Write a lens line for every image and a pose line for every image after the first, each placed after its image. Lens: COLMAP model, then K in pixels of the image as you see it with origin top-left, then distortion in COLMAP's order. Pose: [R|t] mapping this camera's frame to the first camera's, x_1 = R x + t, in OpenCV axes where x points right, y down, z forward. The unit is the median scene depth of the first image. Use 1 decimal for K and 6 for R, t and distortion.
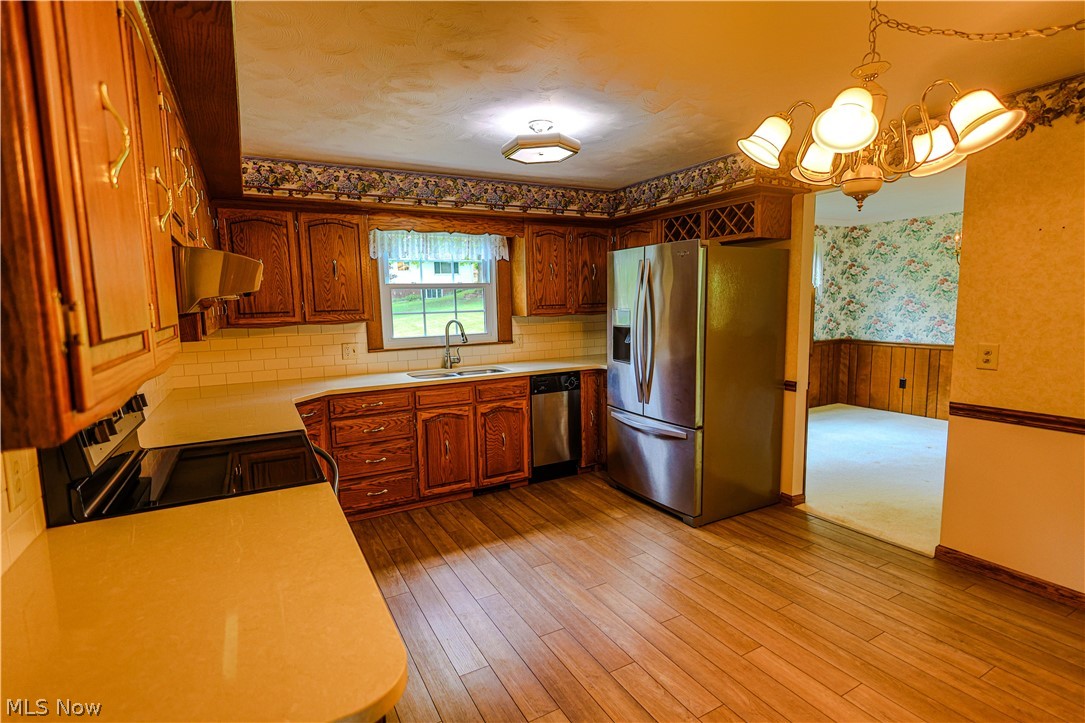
lens RADIAL K [[534.8, 0, 540.8], [0, 534.8, 363.3], [0, 0, 1]] dist [0.009429, -0.000430]
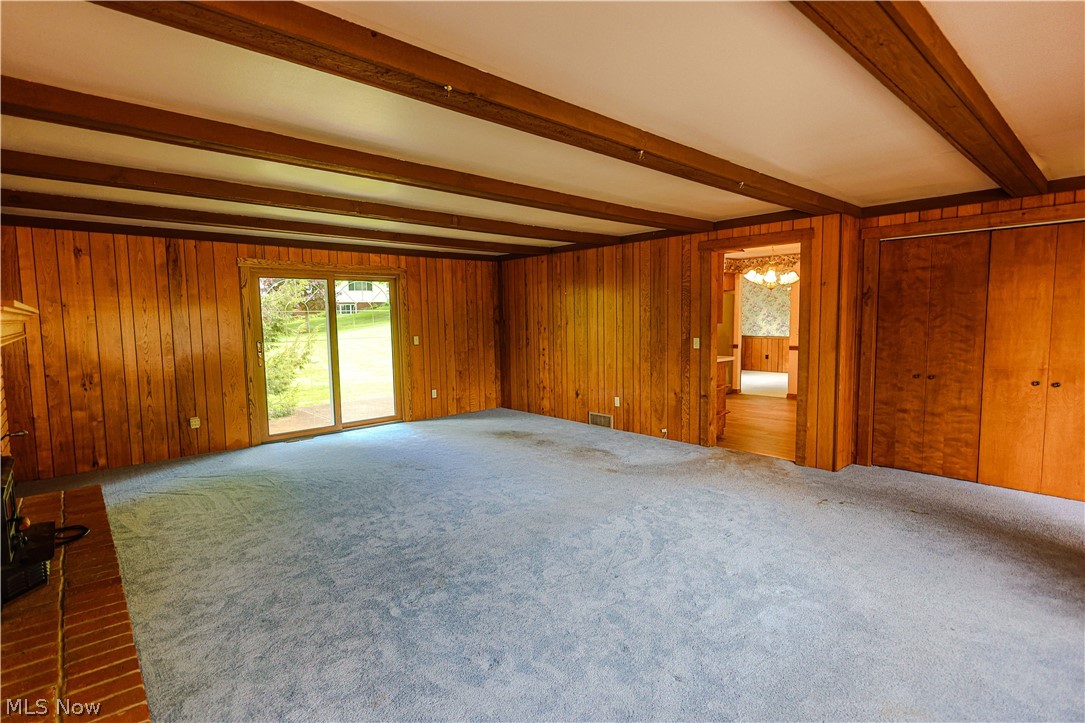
lens RADIAL K [[534.8, 0, 538.3], [0, 534.8, 368.1], [0, 0, 1]] dist [0.009429, -0.000430]
pose [[0.974215, -0.017190, 0.224967, -0.943183], [0.022771, 0.999493, -0.022234, 0.162558], [-0.224471, 0.026783, 0.974113, -1.174225]]
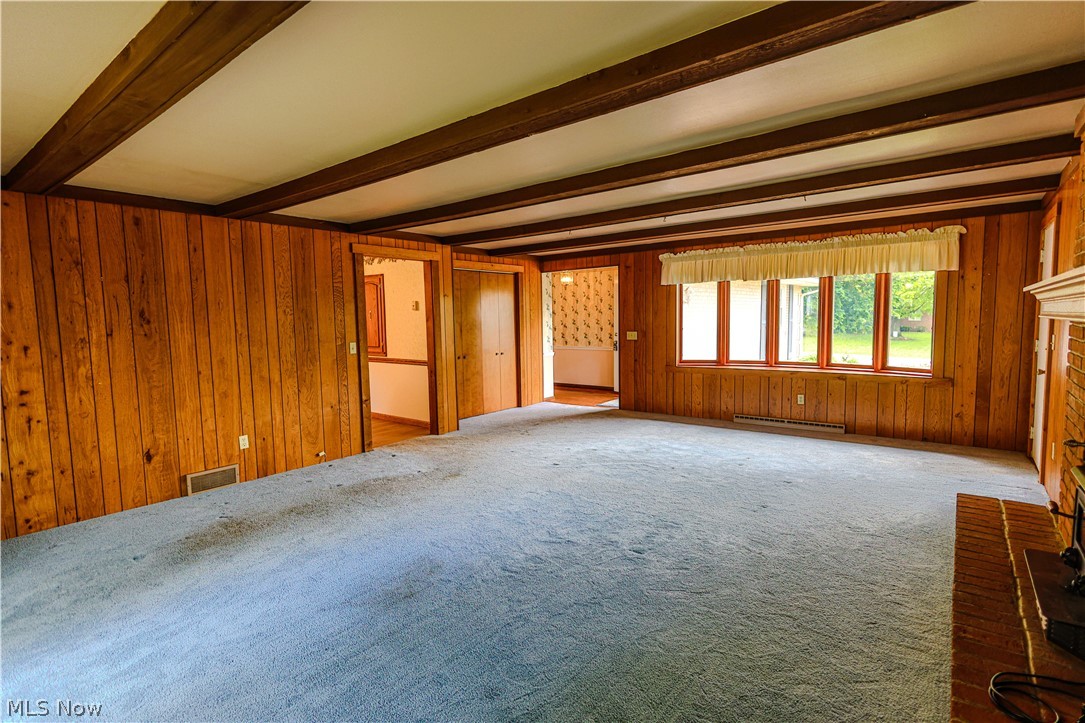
lens RADIAL K [[534.8, 0, 548.4], [0, 534.8, 376.7], [0, 0, 1]] dist [0.009429, -0.000430]
pose [[-0.405831, -0.079042, 0.910524, -1.652272], [0.132871, 0.980566, 0.144345, 0.016755], [-0.904238, 0.179562, -0.387442, 0.193556]]
